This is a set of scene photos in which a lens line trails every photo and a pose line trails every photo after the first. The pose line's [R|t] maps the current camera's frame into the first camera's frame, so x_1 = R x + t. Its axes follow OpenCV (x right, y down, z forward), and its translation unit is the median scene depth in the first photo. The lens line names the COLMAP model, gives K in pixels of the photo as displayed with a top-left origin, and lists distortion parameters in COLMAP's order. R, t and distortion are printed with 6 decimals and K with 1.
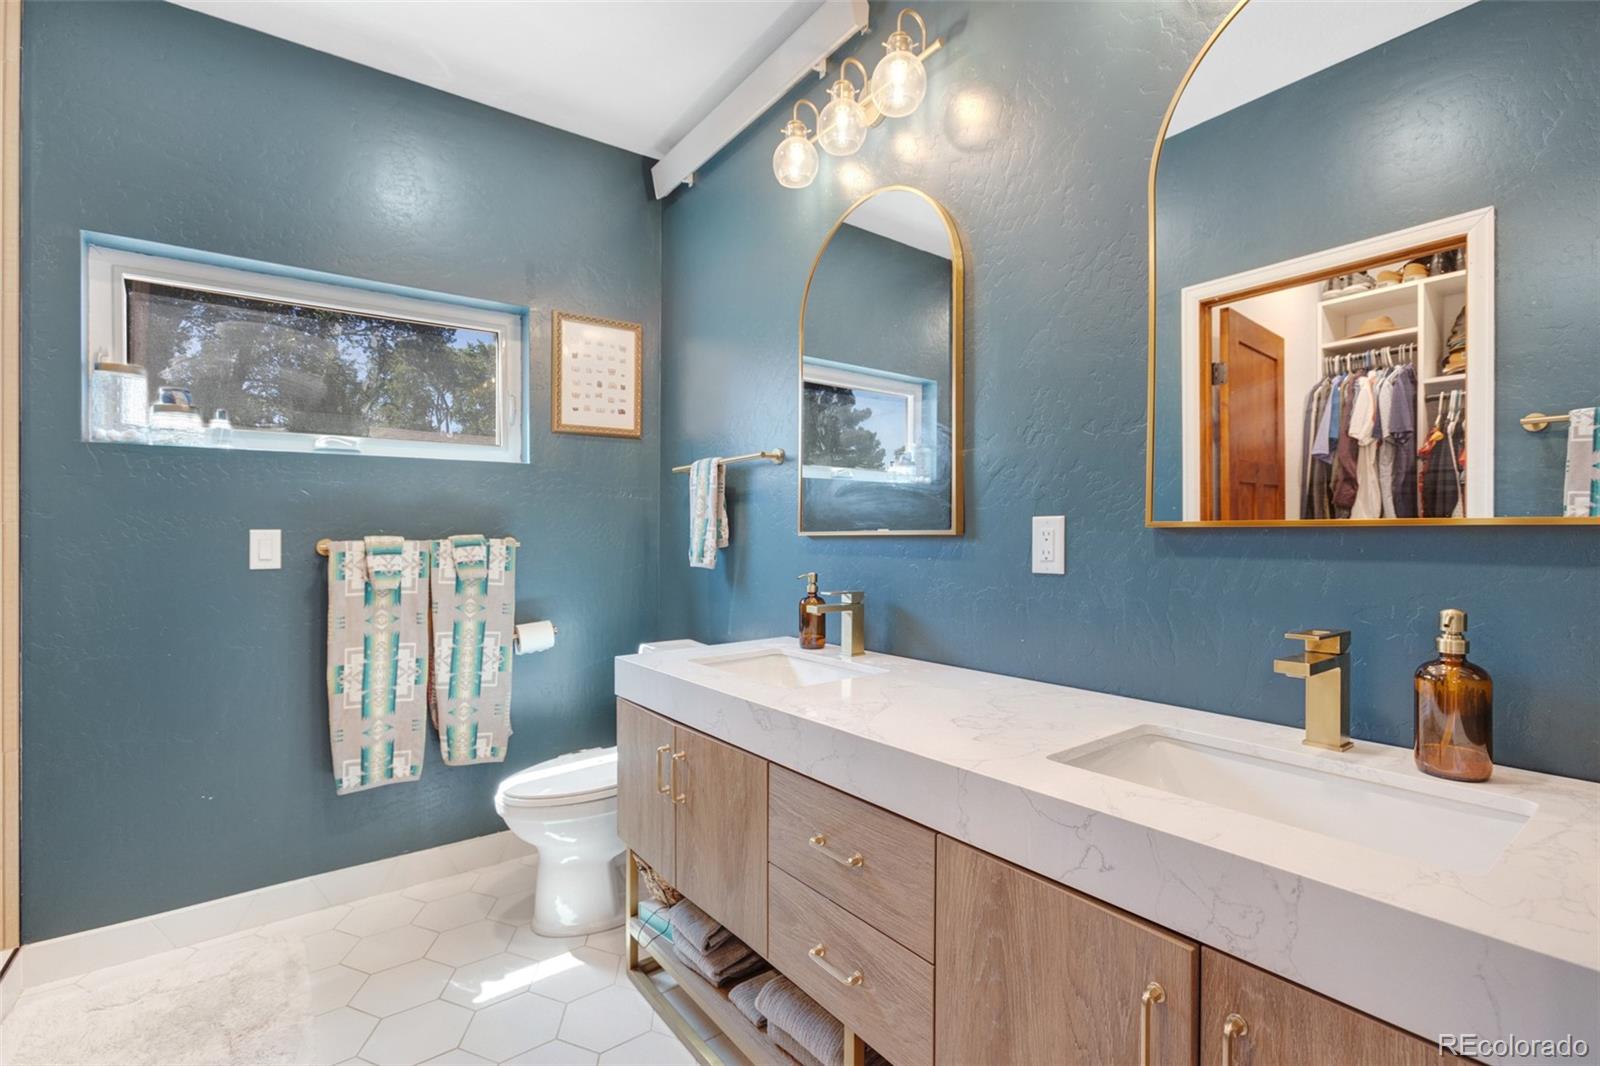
lens RADIAL K [[729.8, 0, 805.7], [0, 729.8, 535.1], [0, 0, 1]] dist [-0.021831, 0.017473]
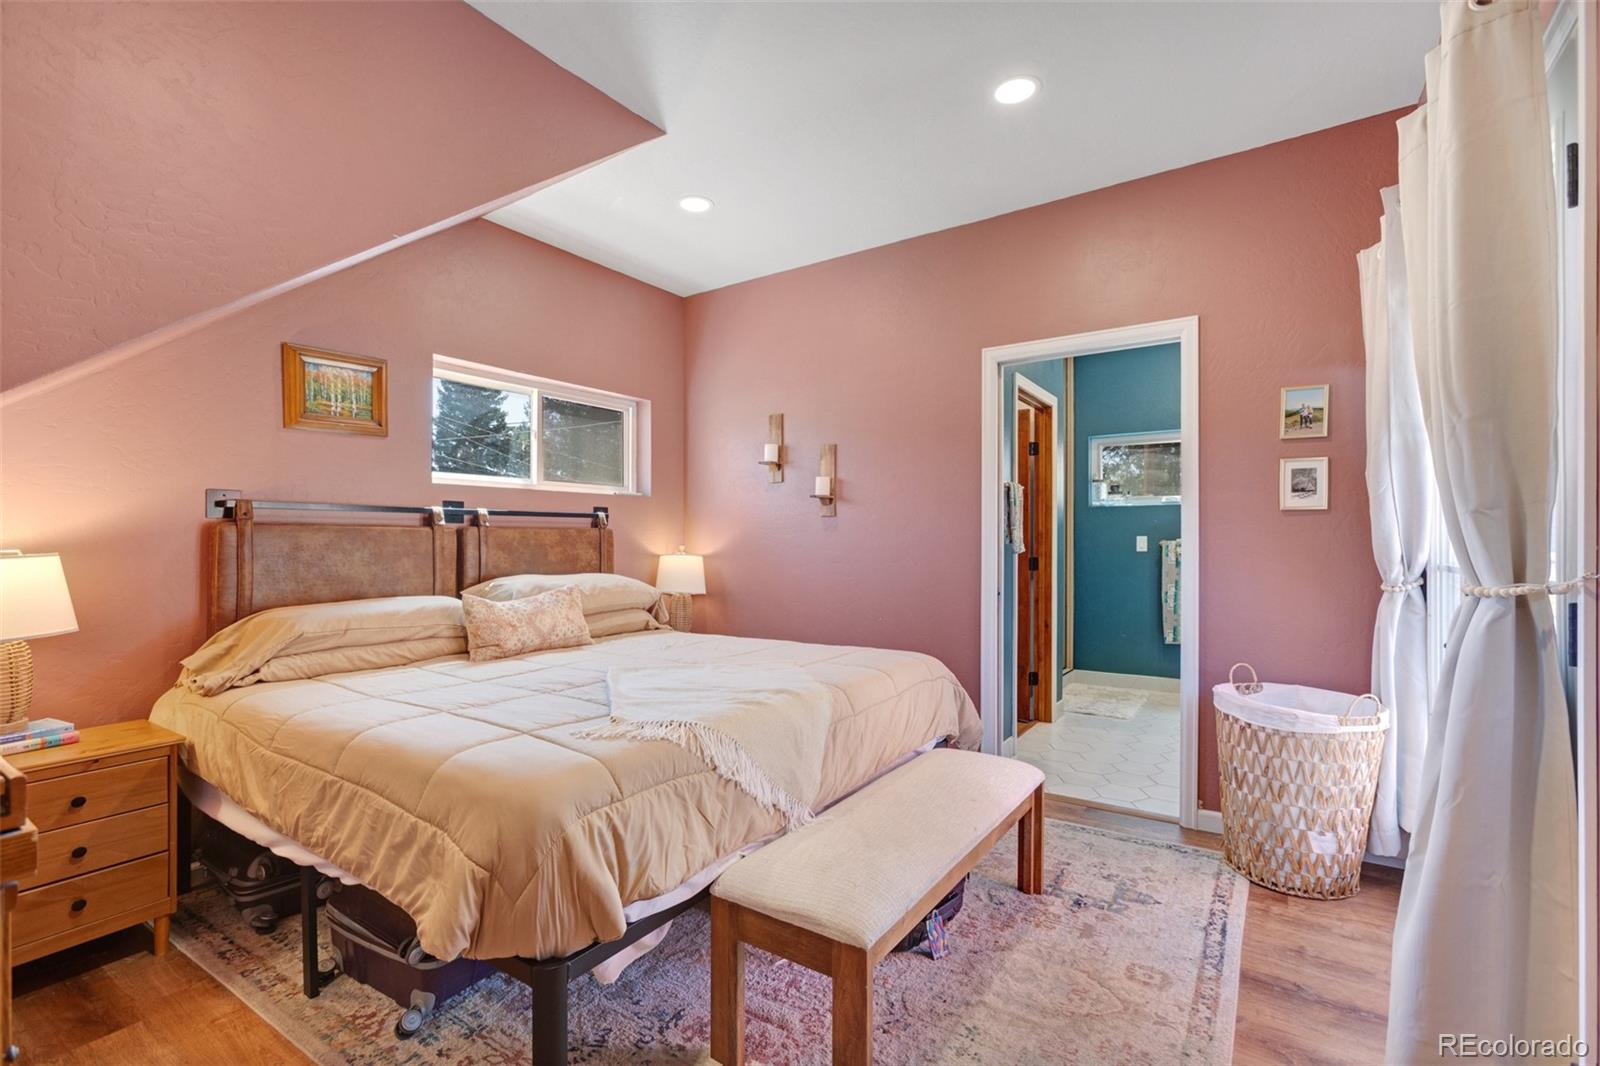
lens RADIAL K [[711.1, 0, 800.0], [0, 711.1, 533.0], [0, 0, 1]] dist [-0.029164, 0.007695]
pose [[0.321496, -0.005344, -0.946896, 1.234284], [-0.005223, 0.999959, -0.007417, 0.006662], [0.946896, 0.007330, 0.321455, -0.951992]]
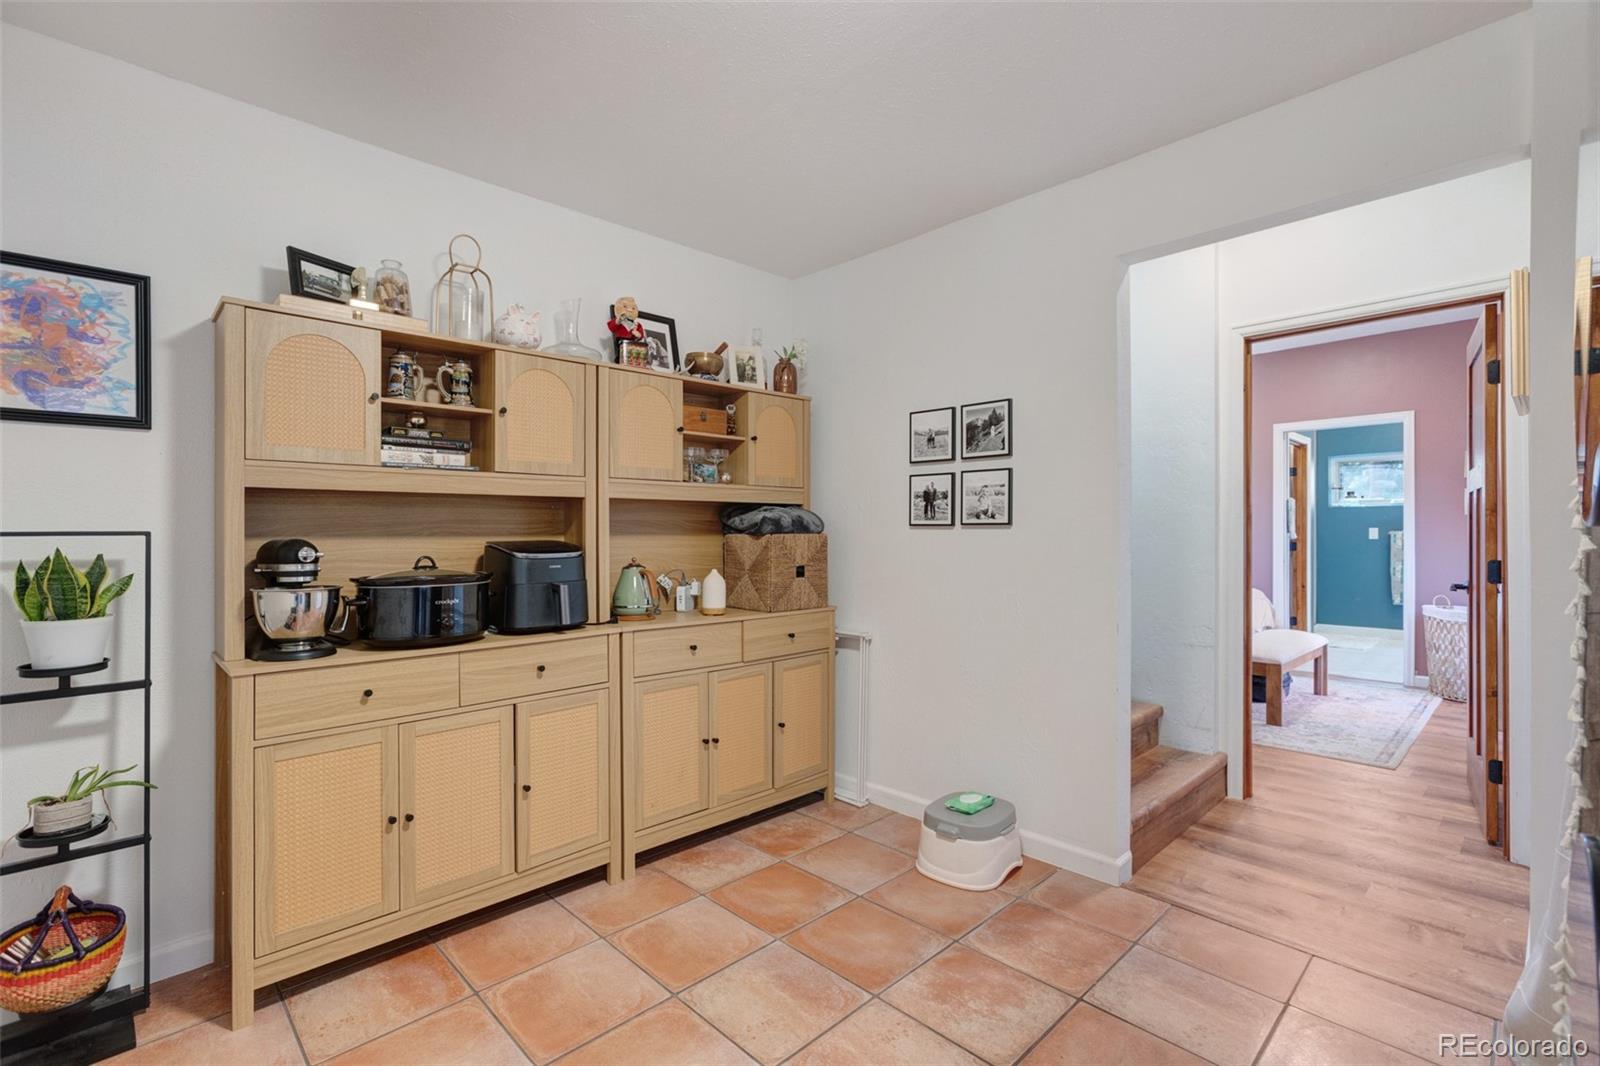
lens RADIAL K [[721.2, 0, 783.3], [0, 721.2, 531.1], [0, 0, 1]] dist [-0.035350, 0.016756]
pose [[0.094246, 0.000003, -0.995549, 2.459929], [-0.000726, 1.000000, -0.000066, 0.009123], [0.995549, 0.000729, 0.094246, -2.225900]]
